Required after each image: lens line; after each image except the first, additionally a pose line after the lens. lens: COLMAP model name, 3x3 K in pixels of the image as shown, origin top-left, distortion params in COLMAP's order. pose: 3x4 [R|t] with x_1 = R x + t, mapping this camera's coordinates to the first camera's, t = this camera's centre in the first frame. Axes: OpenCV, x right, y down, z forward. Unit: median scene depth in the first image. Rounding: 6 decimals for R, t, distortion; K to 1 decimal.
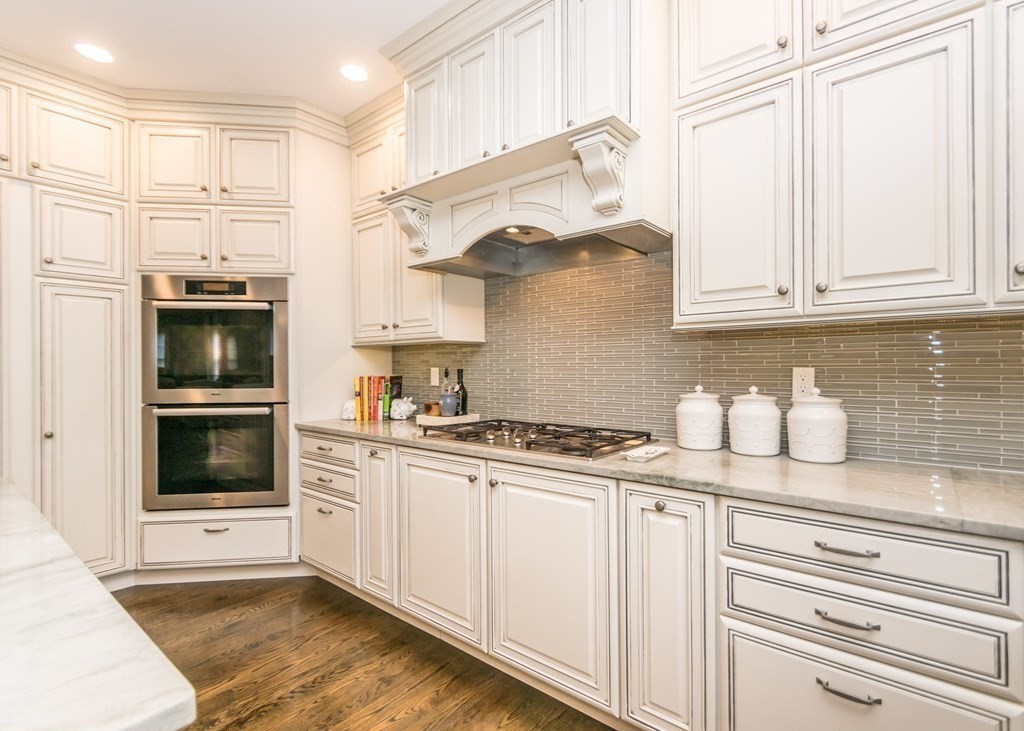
lens RADIAL K [[522.3, 0, 507.0], [0, 522.3, 367.7], [0, 0, 1]] dist [0.004597, -0.002822]
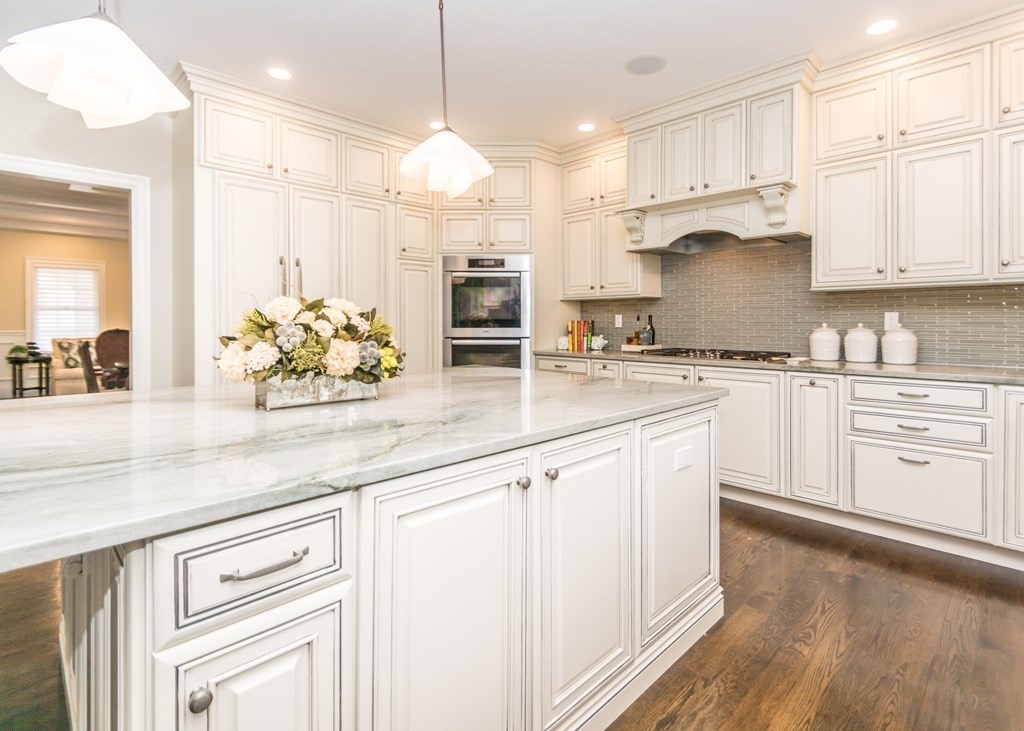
lens RADIAL K [[522.3, 0, 509.8], [0, 522.3, 324.4], [0, 0, 1]] dist [0.004597, -0.002822]
pose [[0.993965, 0.002811, -0.109658, -0.383483], [-0.002154, 0.999979, 0.006116, 0.024311], [0.109673, -0.005843, 0.993951, -0.661828]]
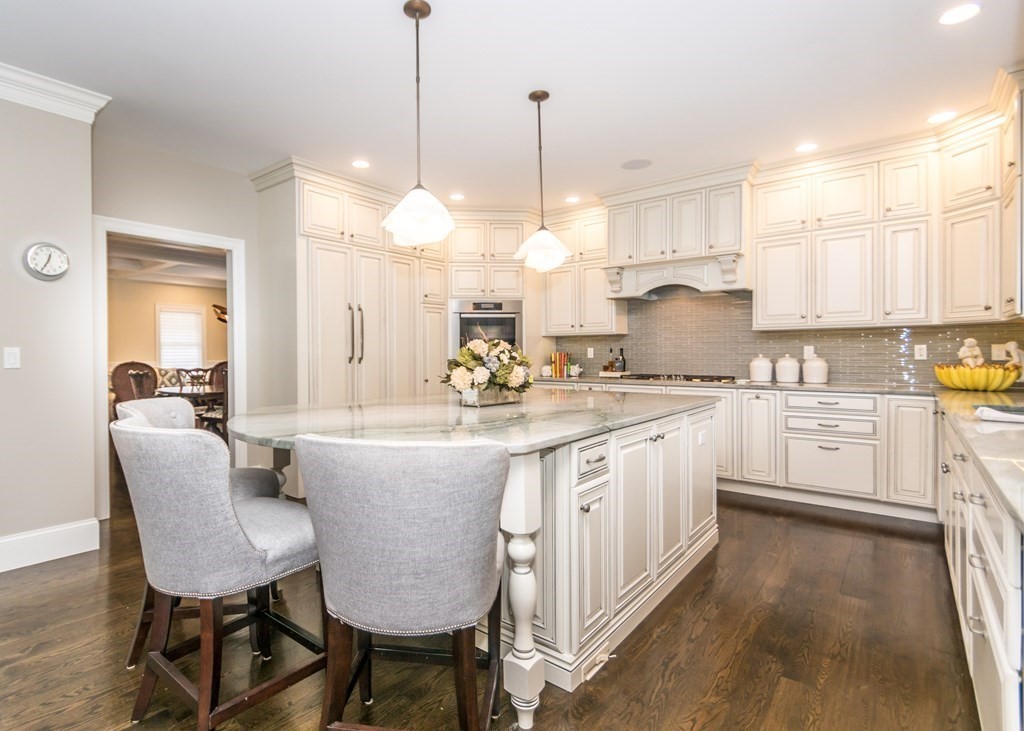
lens RADIAL K [[522.3, 0, 447.8], [0, 522.3, 357.8], [0, 0, 1]] dist [0.004597, -0.002822]
pose [[0.999029, -0.001340, -0.044042, -0.753134], [0.001734, 0.999959, 0.008915, 0.022272], [0.044028, -0.008983, 0.998990, -1.126347]]
